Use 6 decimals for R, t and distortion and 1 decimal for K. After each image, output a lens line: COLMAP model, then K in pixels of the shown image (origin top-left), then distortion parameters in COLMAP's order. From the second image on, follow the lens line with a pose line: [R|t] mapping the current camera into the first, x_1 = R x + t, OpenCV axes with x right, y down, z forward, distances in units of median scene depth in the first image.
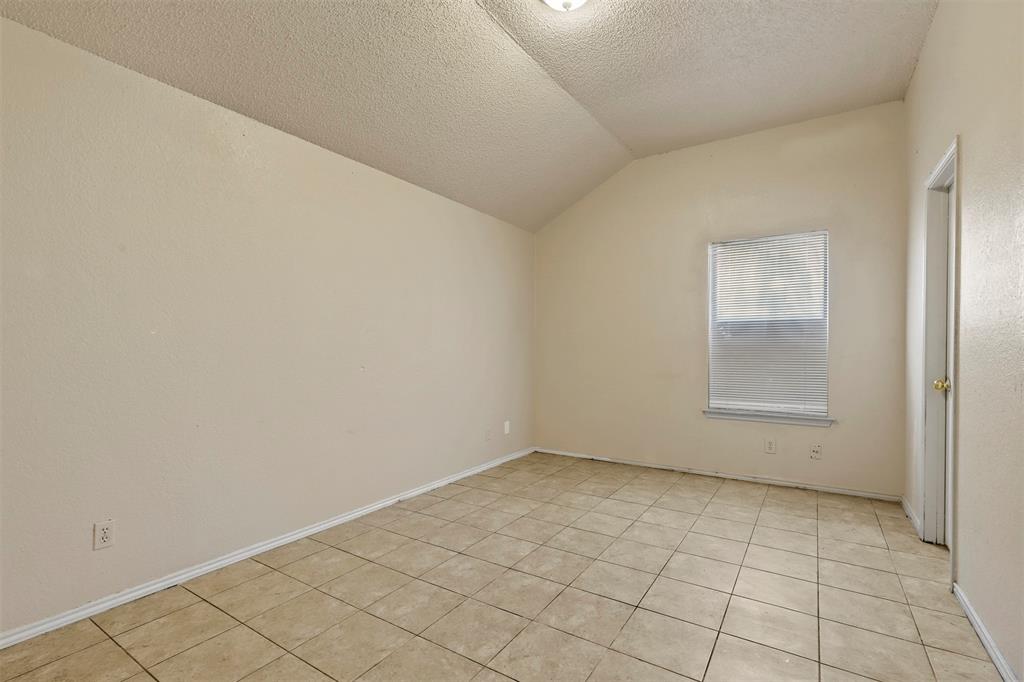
lens RADIAL K [[466.4, 0, 513.5], [0, 466.4, 347.8], [0, 0, 1]] dist [0.001577, -0.000500]
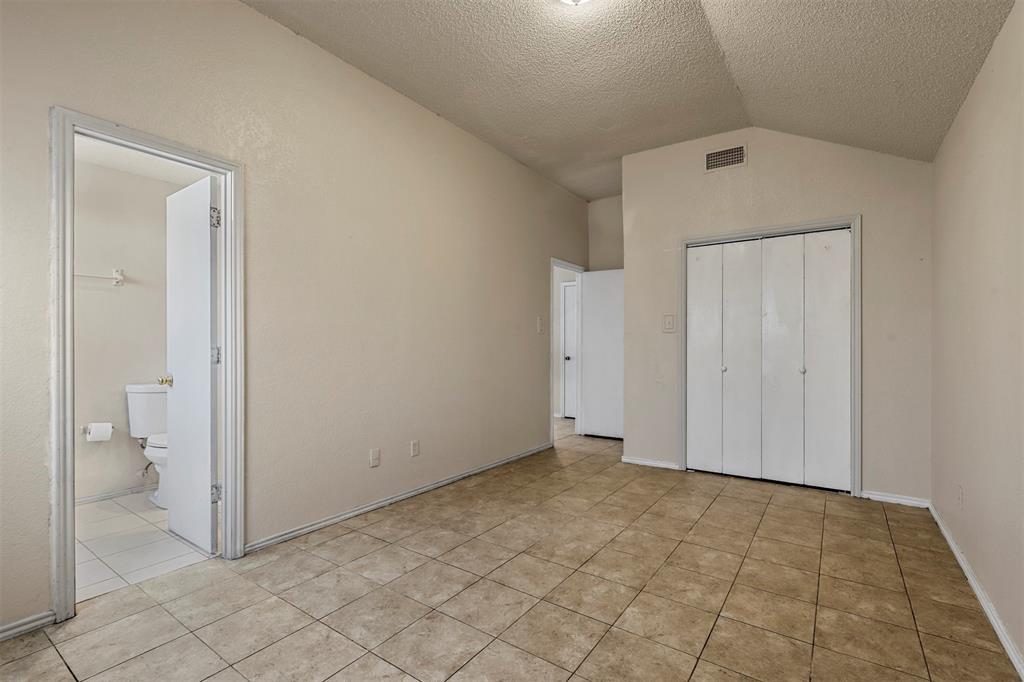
lens RADIAL K [[466.4, 0, 513.5], [0, 466.4, 347.8], [0, 0, 1]] dist [0.001577, -0.000500]
pose [[-0.999351, 0.001448, 0.036002, 0.137461], [0.001704, 0.999973, 0.007091, 0.000005], [-0.035991, 0.007147, -0.999327, 1.282779]]
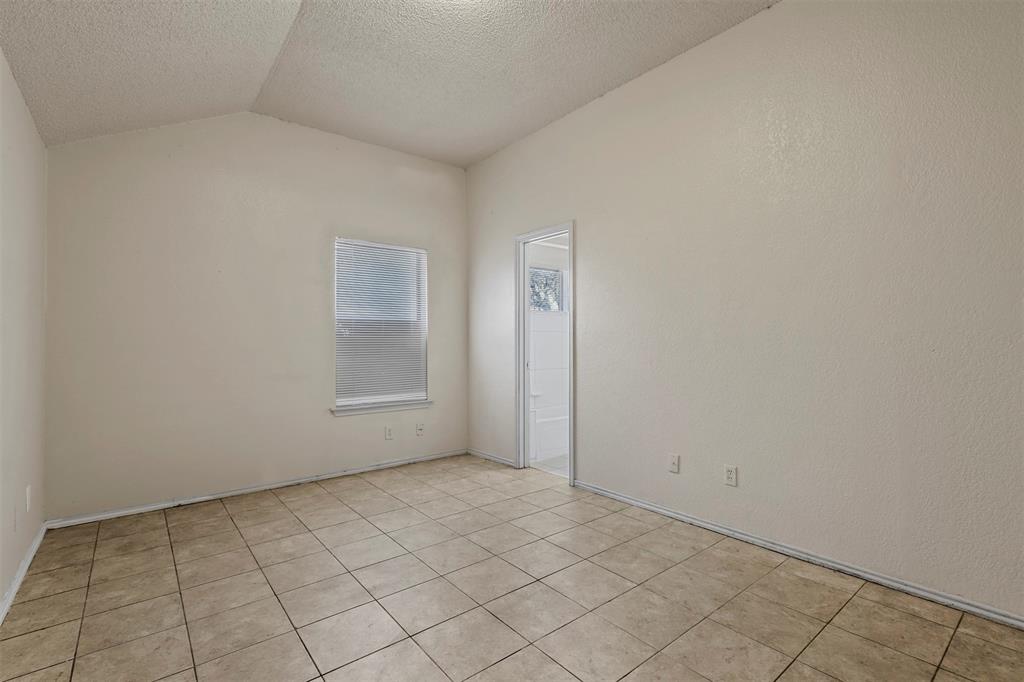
lens RADIAL K [[466.4, 0, 513.5], [0, 466.4, 347.8], [0, 0, 1]] dist [0.001577, -0.000500]
pose [[0.307911, -0.008918, 0.951373, -0.447461], [0.007629, 0.999947, 0.006904, 0.003179], [-0.951385, 0.005132, 0.307963, 0.409746]]
